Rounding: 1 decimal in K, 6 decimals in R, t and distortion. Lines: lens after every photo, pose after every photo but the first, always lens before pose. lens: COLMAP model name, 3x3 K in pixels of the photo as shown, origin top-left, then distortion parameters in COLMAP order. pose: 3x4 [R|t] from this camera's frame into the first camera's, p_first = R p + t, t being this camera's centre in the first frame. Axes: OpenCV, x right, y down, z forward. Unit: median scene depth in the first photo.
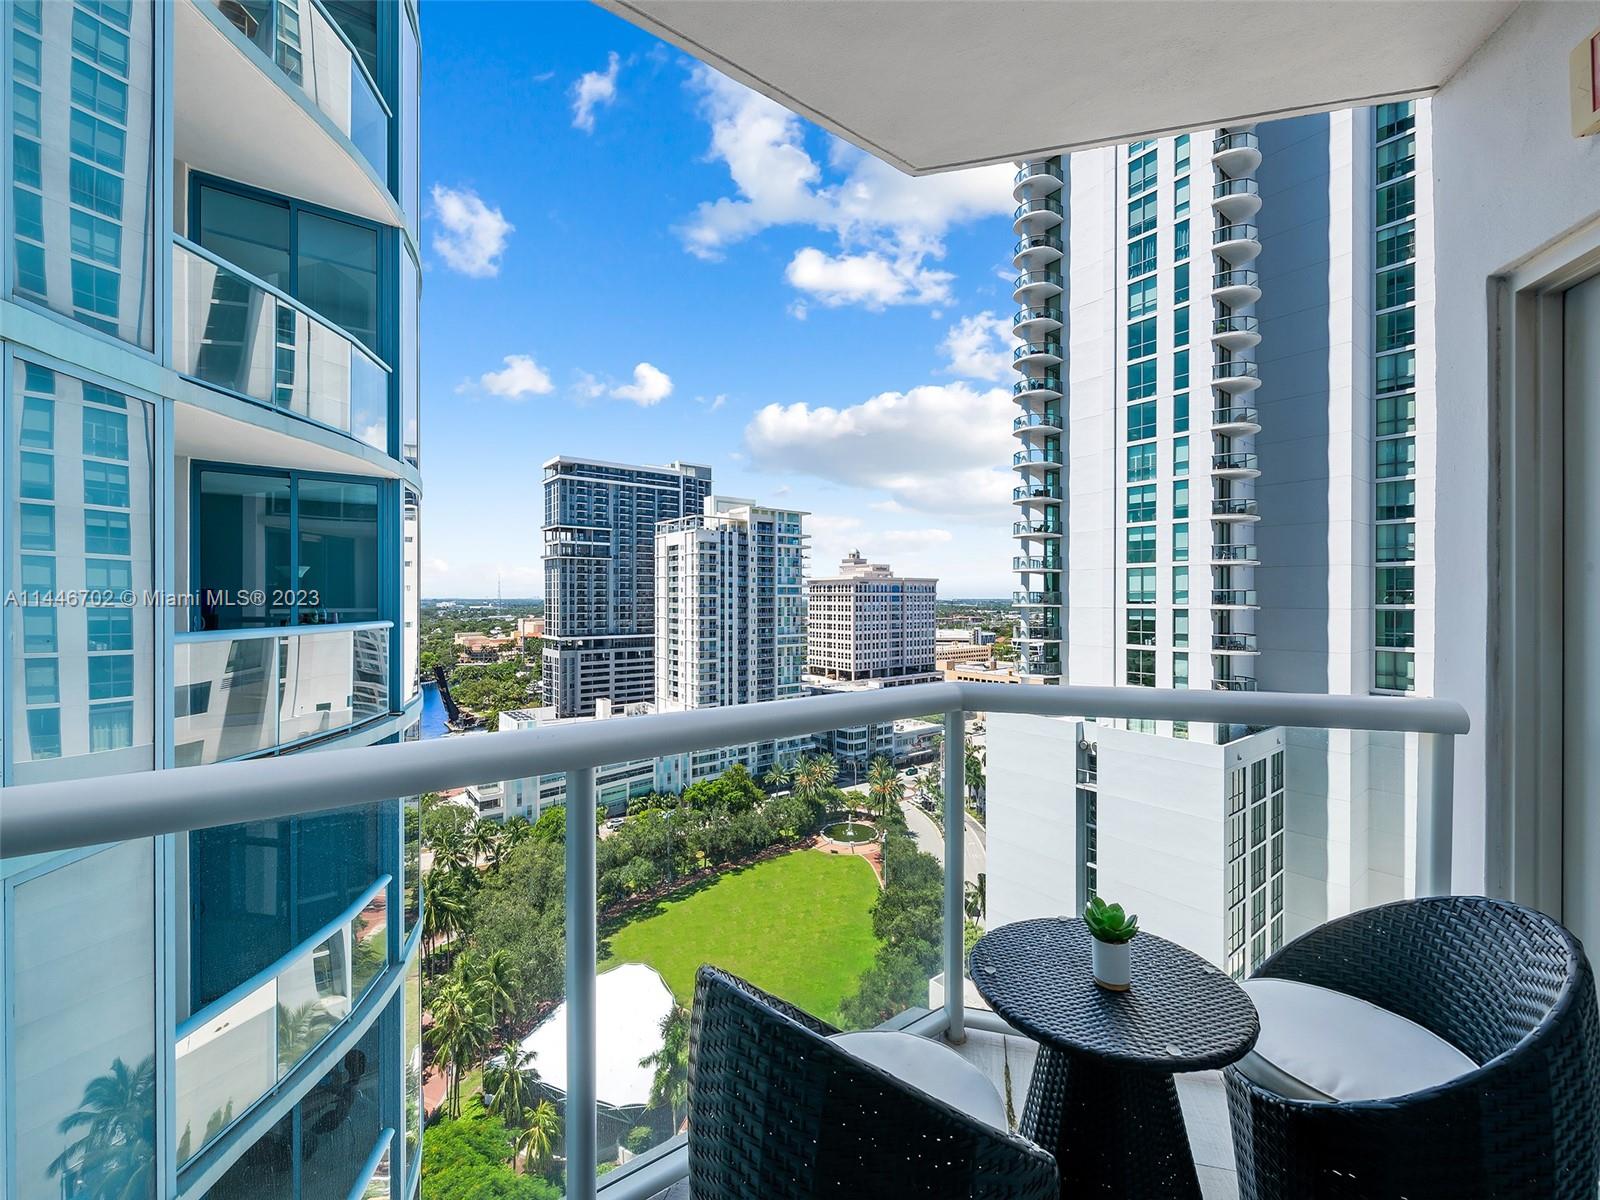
lens RADIAL K [[642.9, 0, 799.8], [0, 642.9, 594.6], [0, 0, 1]] dist [-0.000162, -0.000595]
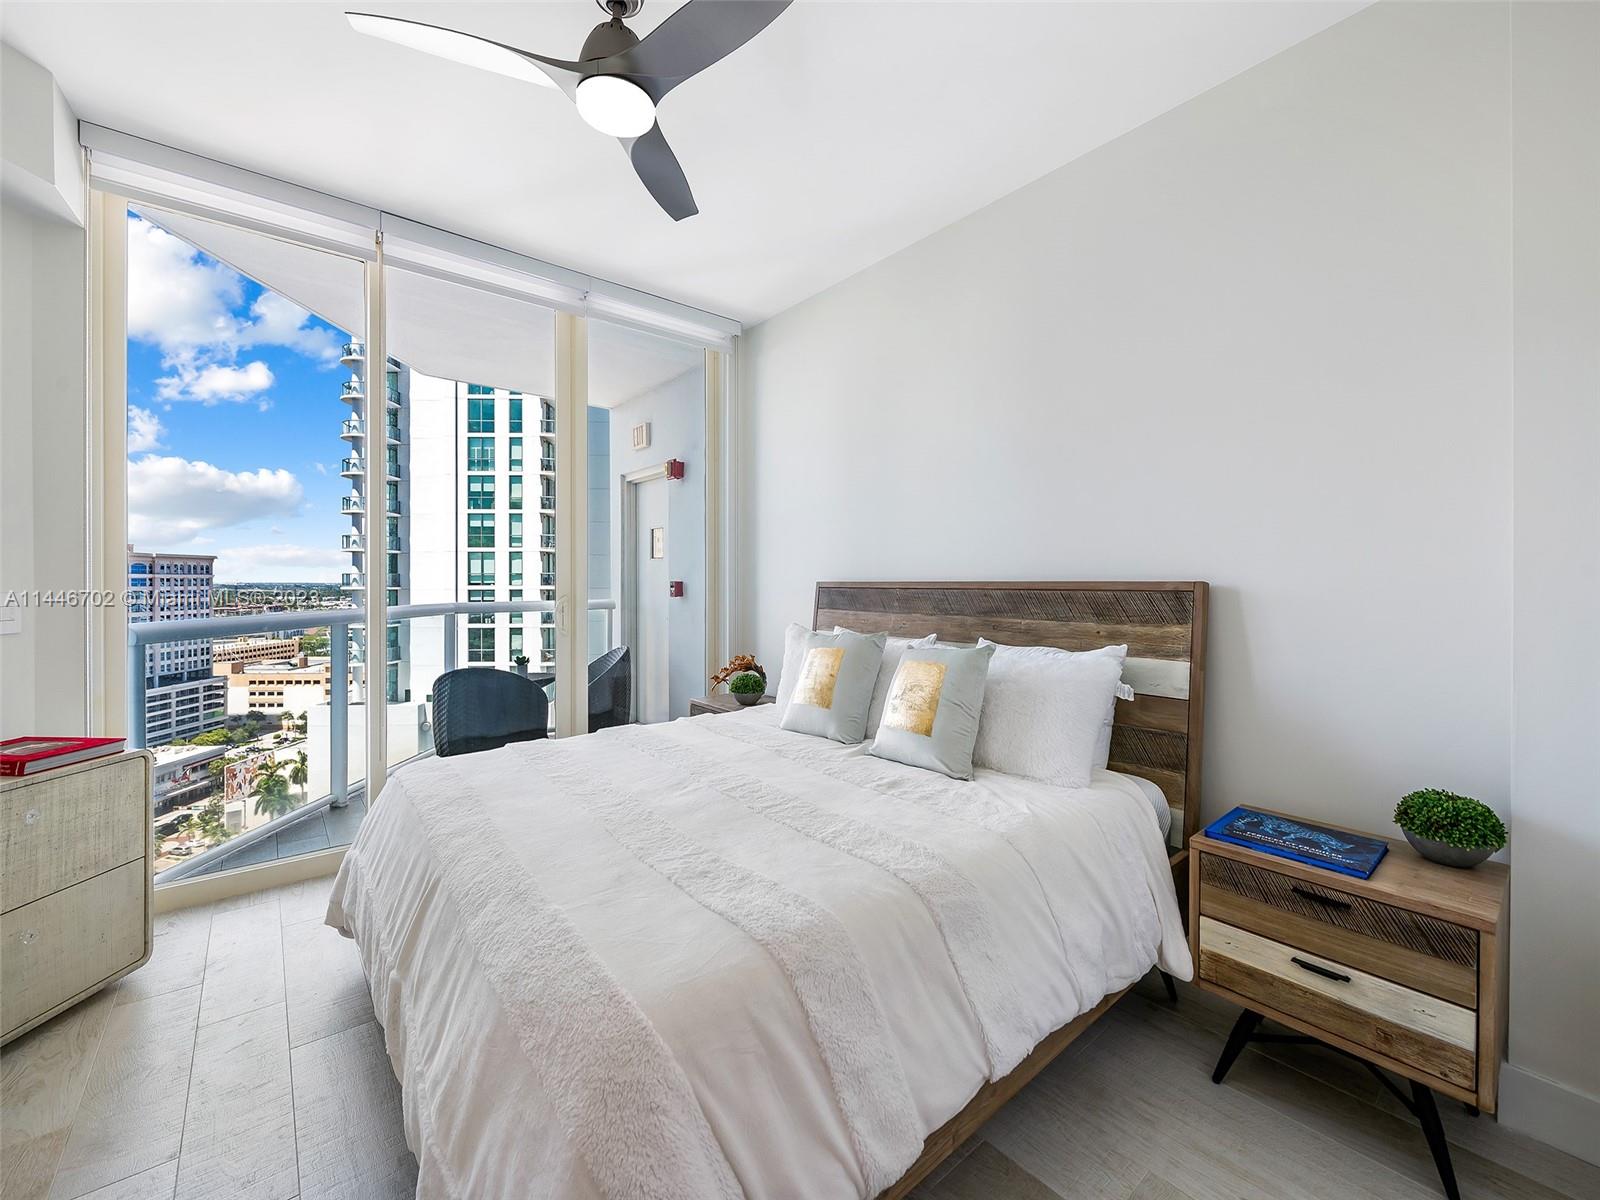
lens RADIAL K [[671.1, 0, 802.5], [0, 671.1, 594.5], [0, 0, 1]] dist [0.001169, 0.000055]
pose [[0.587253, -0.015577, 0.809253, -0.064389], [-0.003654, 0.999754, 0.021895, 0.003103], [-0.809395, -0.015815, 0.587051, -0.096986]]
